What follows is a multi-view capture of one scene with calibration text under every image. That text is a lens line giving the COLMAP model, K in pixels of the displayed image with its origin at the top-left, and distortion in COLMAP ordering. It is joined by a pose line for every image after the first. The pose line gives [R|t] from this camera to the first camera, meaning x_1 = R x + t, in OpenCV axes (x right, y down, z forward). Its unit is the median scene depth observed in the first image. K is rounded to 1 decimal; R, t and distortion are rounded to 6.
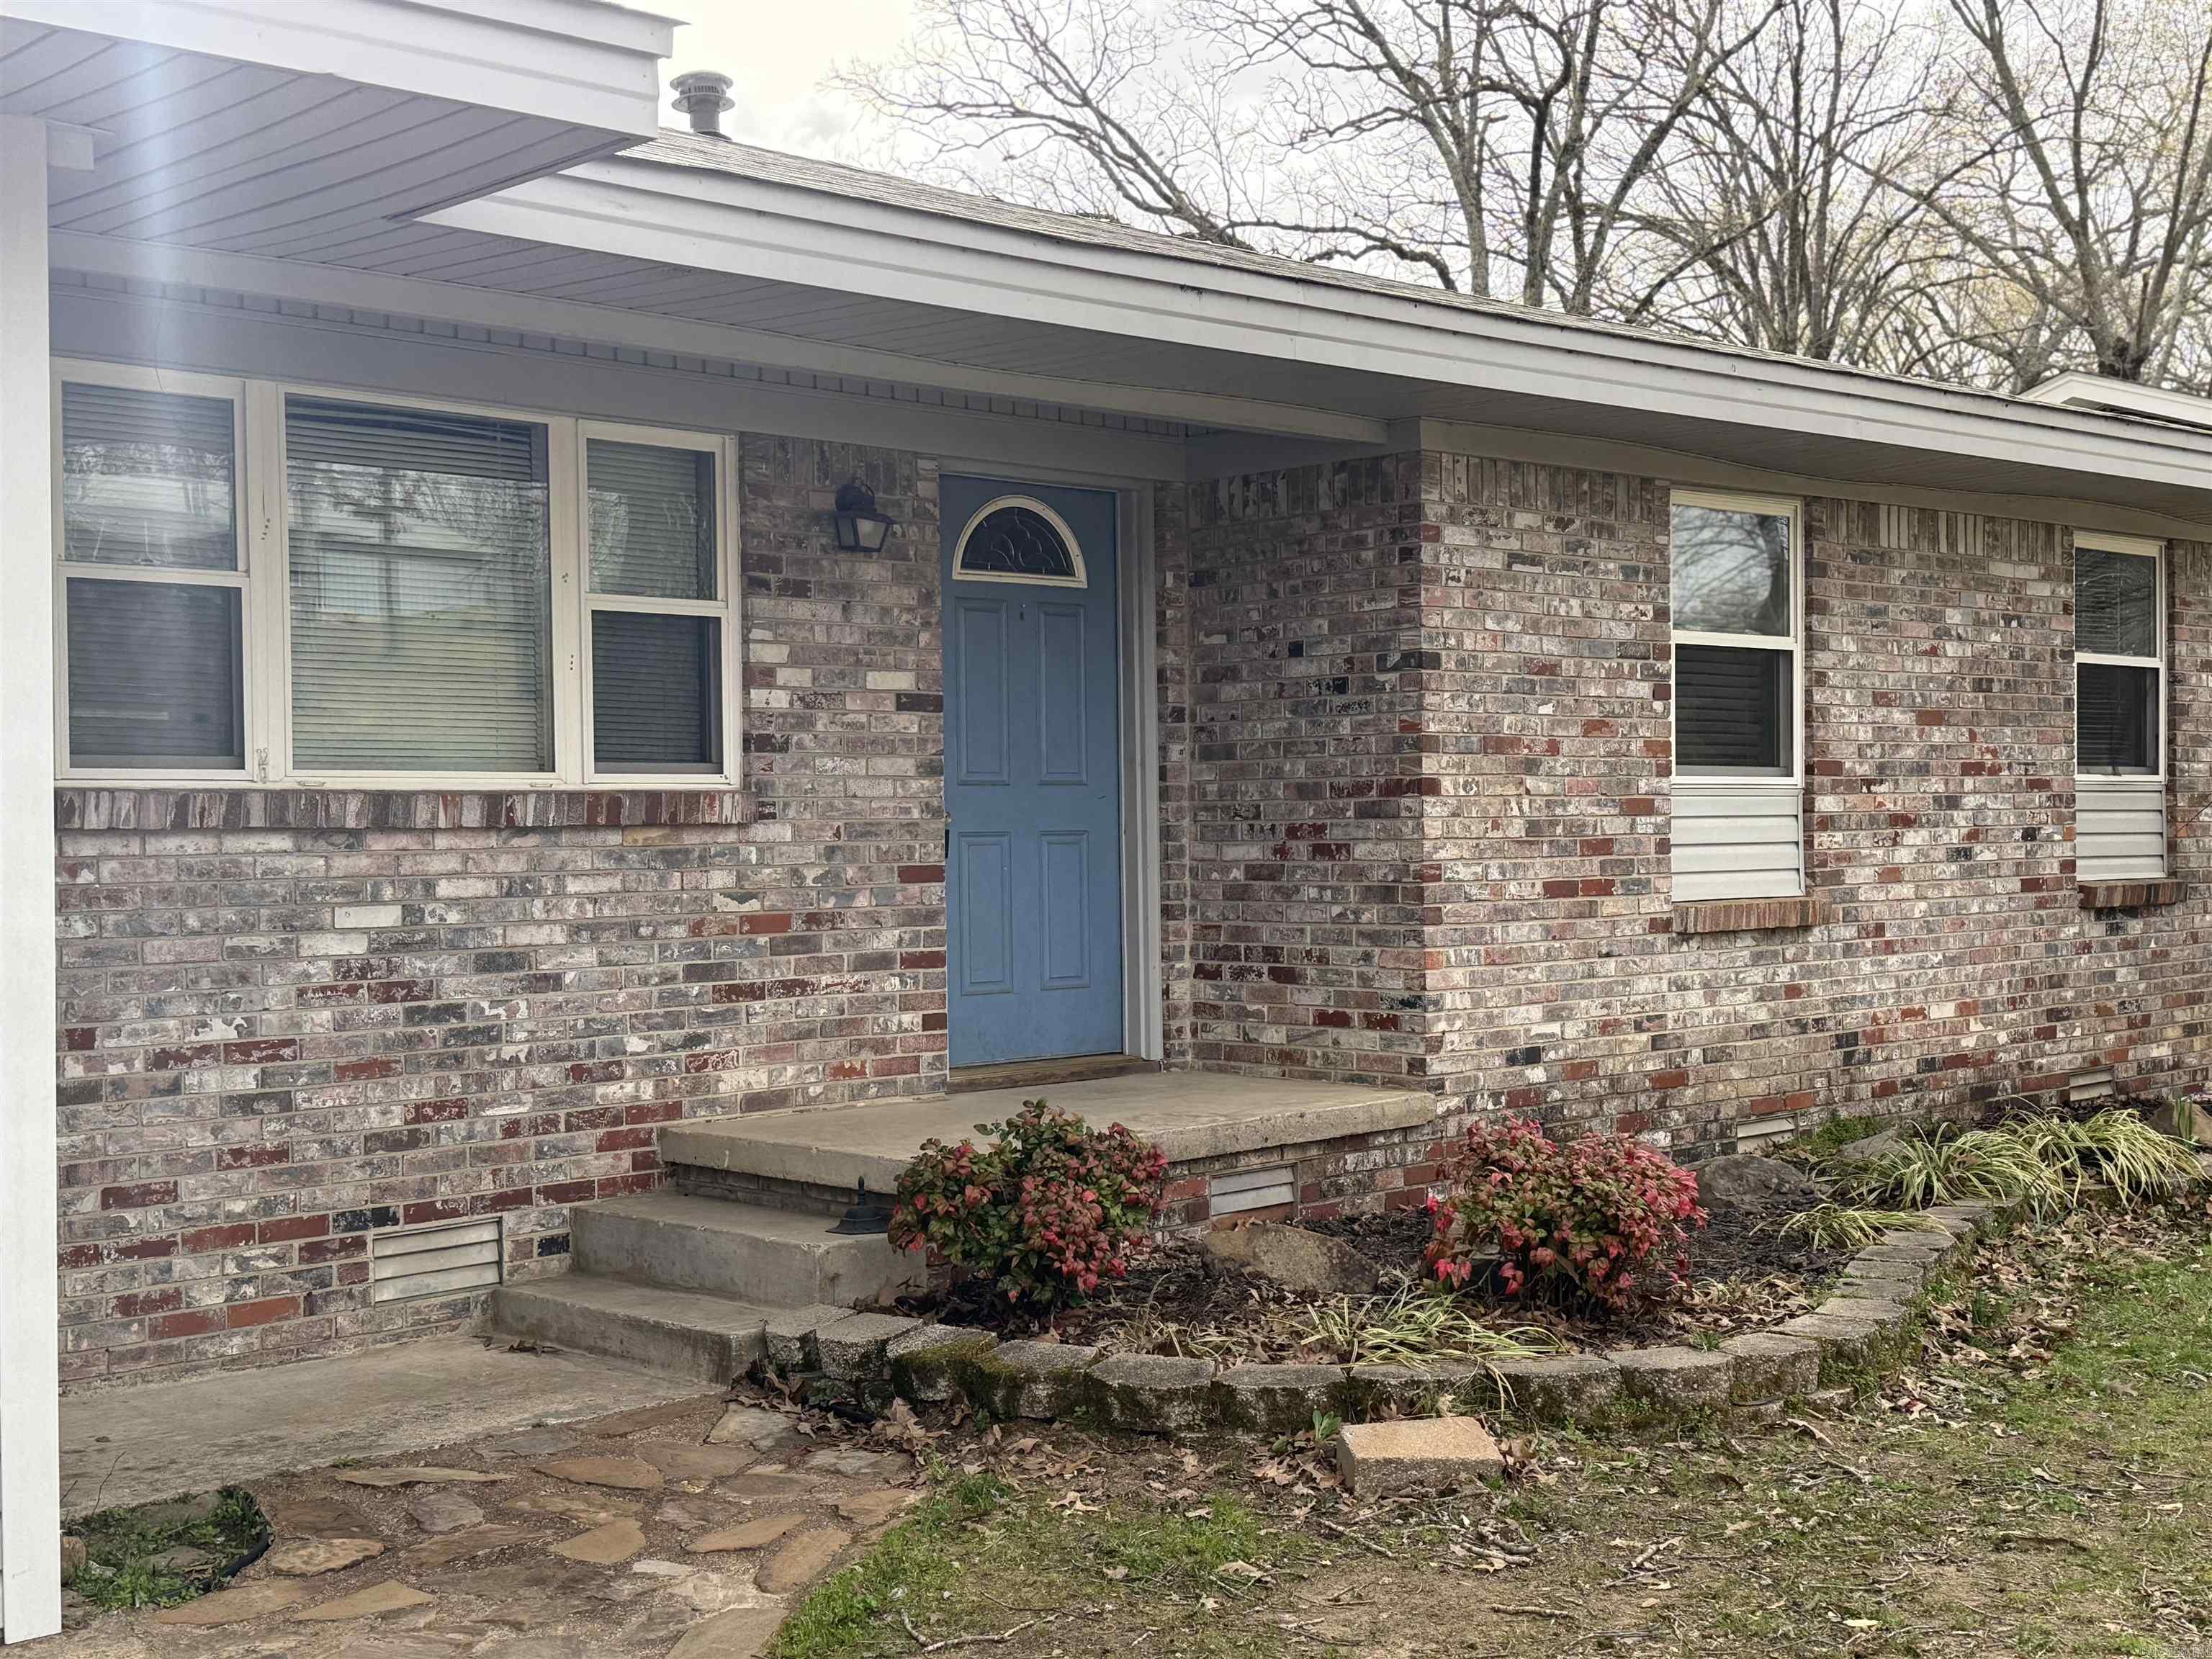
lens RADIAL K [[2685.5, 0, 1106.0], [0, 2685.5, 829.5], [0, 0, 1]] dist [0.033391, 0.028560]
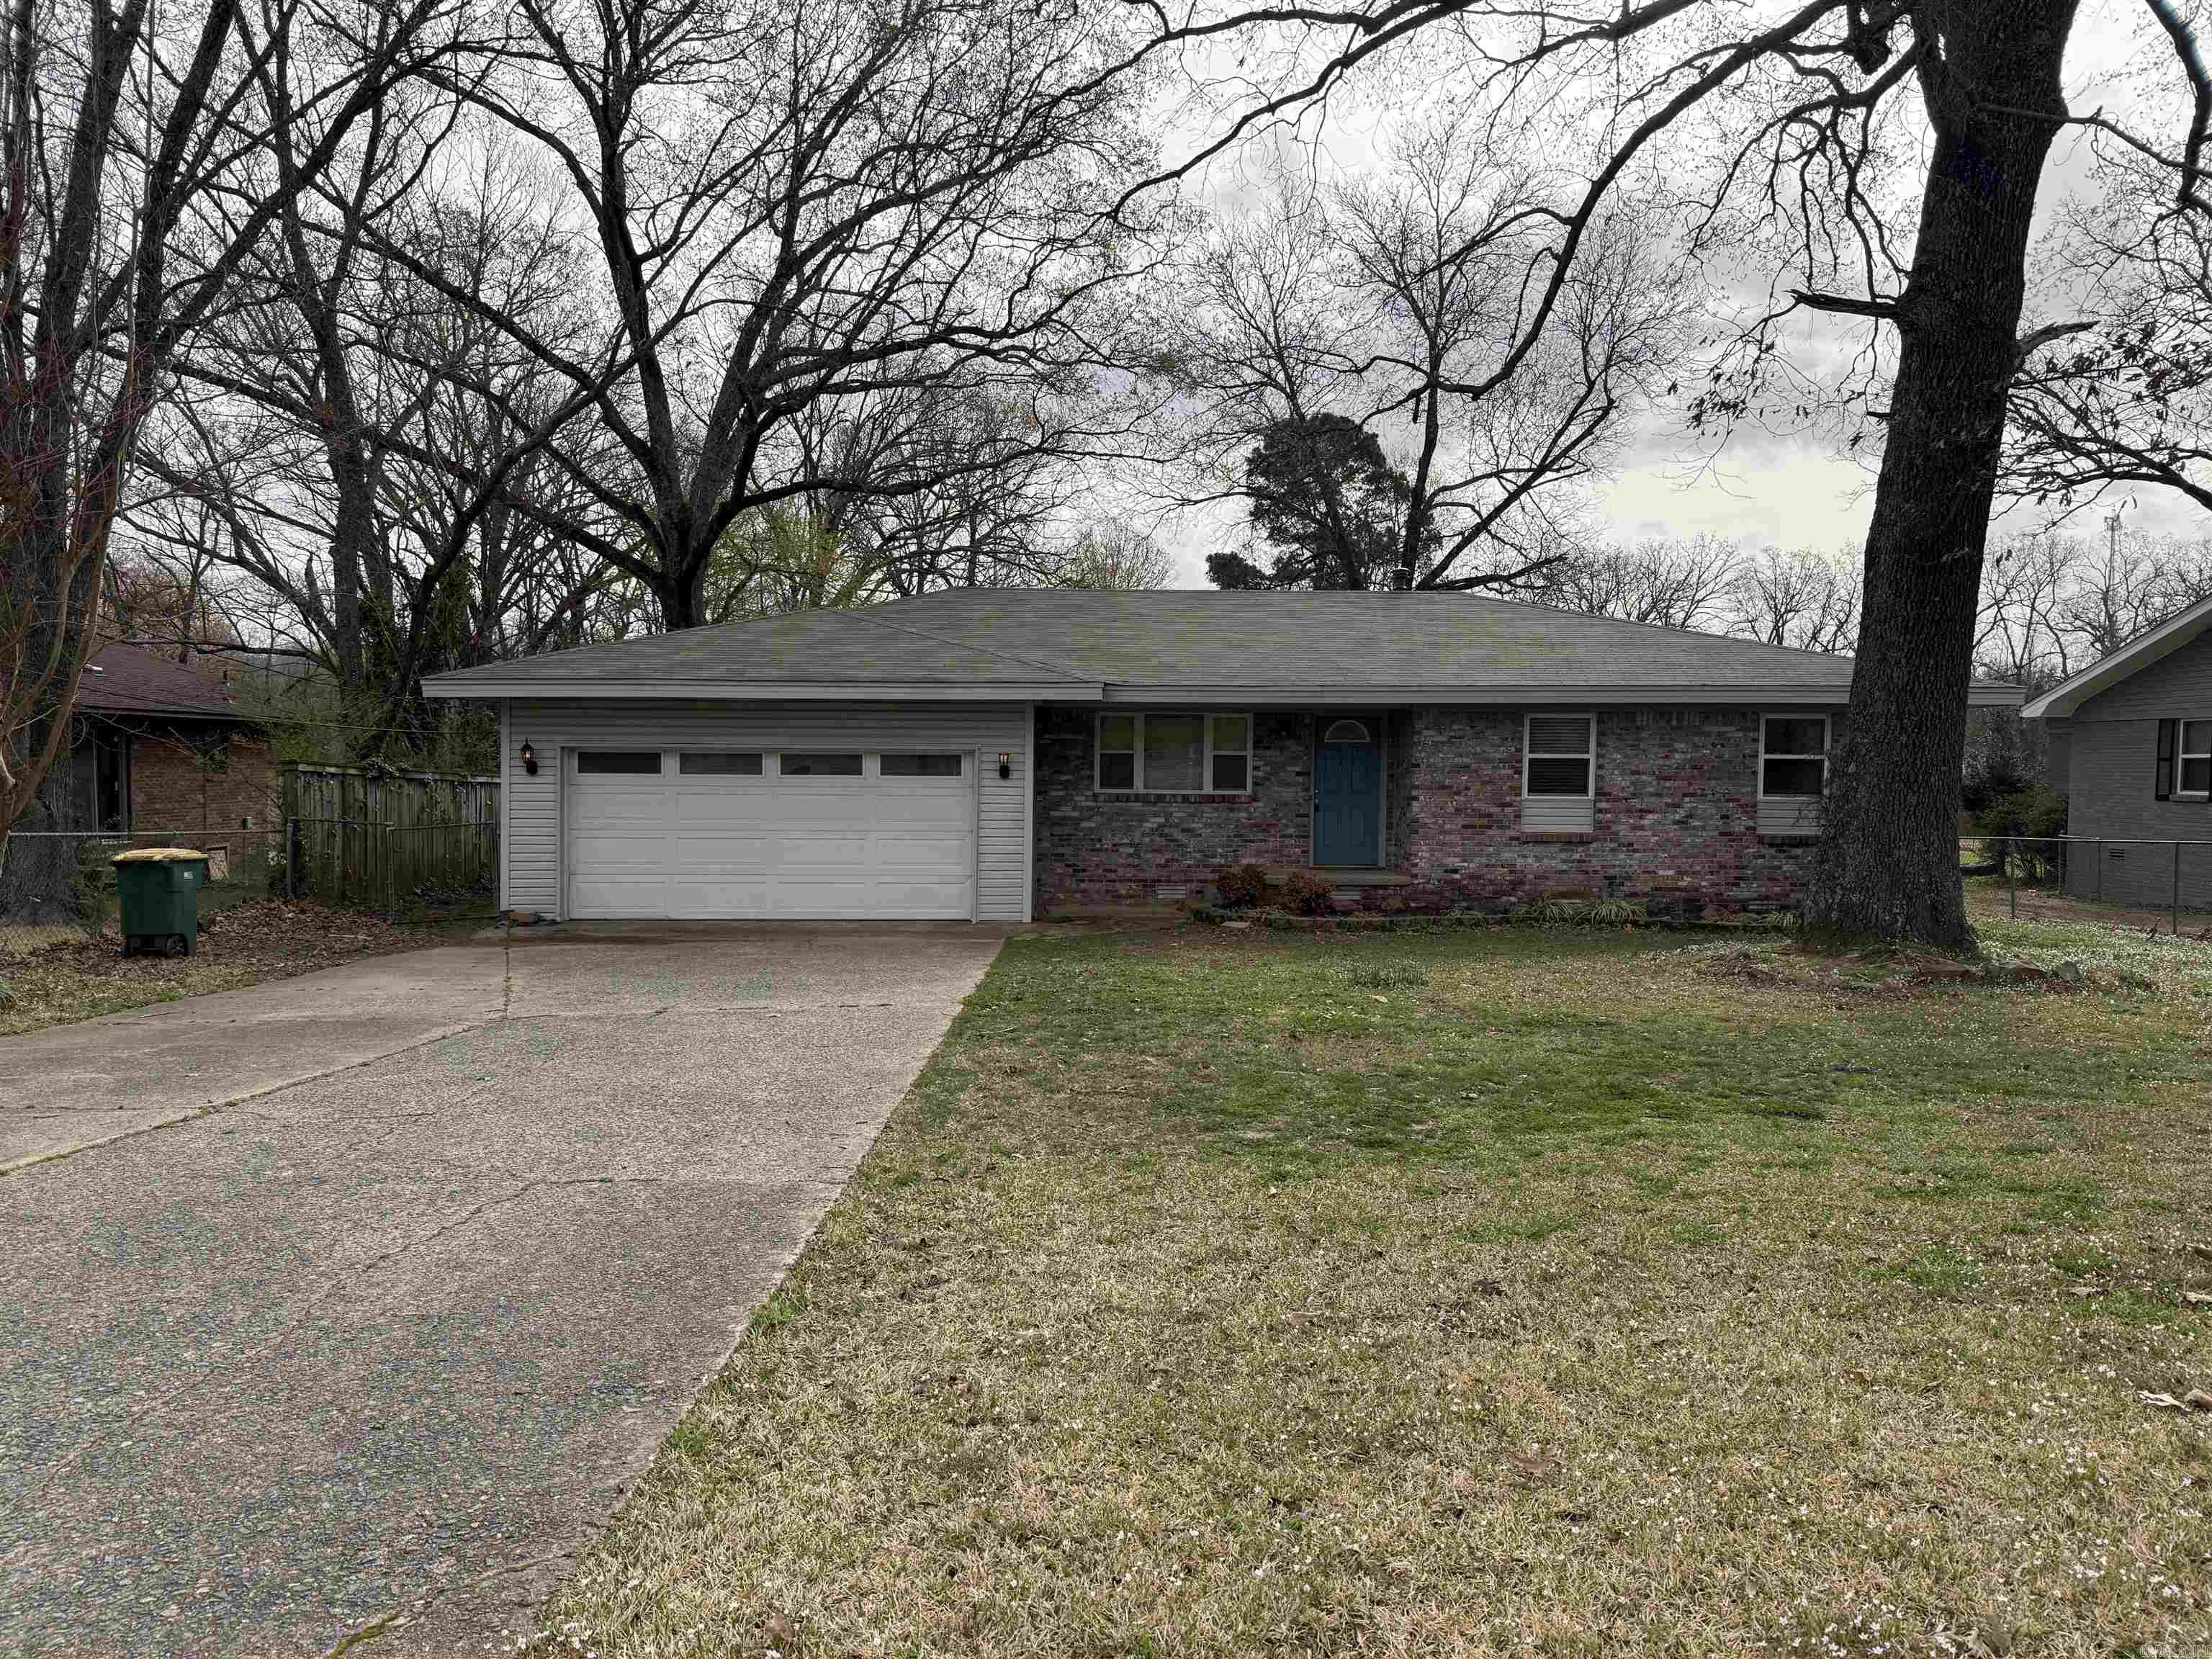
lens RADIAL K [[1542.9, 0, 1106.0], [0, 1542.9, 829.5], [0, 0, 1]] dist [0.025123, 0.000239]
pose [[0.732049, 0.047644, -0.679584, 1.256357], [-0.019746, 0.998616, 0.048740, -0.067976], [0.680966, -0.022261, 0.731977, -0.895082]]
